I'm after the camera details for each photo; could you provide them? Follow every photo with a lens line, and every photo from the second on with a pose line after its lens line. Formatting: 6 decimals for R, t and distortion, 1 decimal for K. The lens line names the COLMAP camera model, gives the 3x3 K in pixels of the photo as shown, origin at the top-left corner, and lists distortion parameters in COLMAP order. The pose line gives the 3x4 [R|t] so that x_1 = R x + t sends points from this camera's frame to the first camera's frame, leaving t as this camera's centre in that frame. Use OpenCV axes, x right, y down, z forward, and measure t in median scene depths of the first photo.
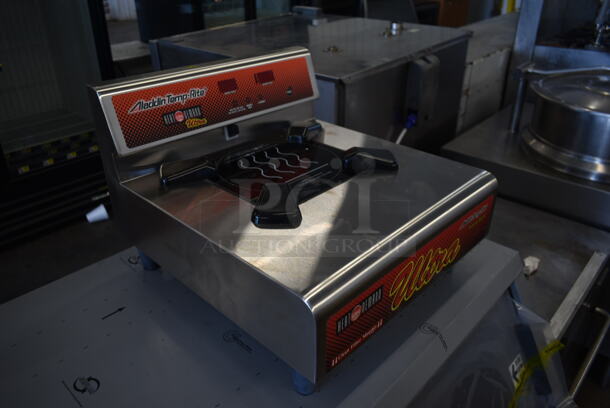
lens RADIAL K [[467.9, 0, 310.0], [0, 467.9, 207.7], [0, 0, 1]] dist [-0.017467, 0.001182]
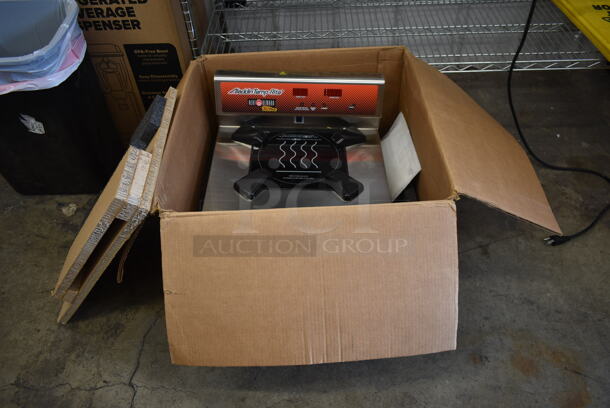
lens RADIAL K [[467.9, 0, 307.2], [0, 467.9, 206.0], [0, 0, 1]] dist [-0.017467, 0.001182]
pose [[0.685475, 0.538548, -0.489990, 0.819217], [-0.368721, 0.837063, 0.404192, -0.607038], [0.627829, -0.096393, 0.772359, -0.188764]]
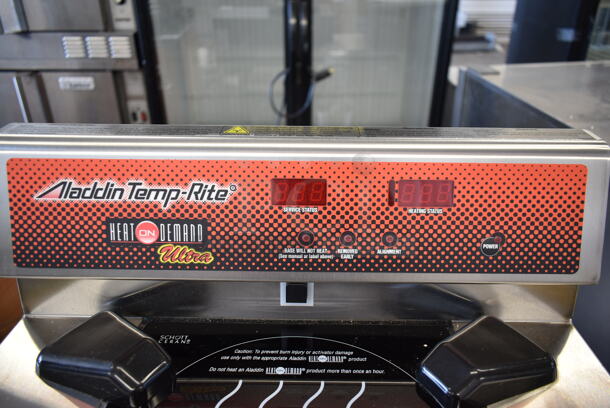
lens RADIAL K [[467.9, 0, 306.4], [0, 467.9, 201.1], [0, 0, 1]] dist [-0.017467, 0.001182]
pose [[0.680488, 0.320338, -0.659029, 0.102809], [-0.357742, 0.930148, 0.082732, -0.309133], [0.639497, 0.179464, 0.747553, 0.749953]]
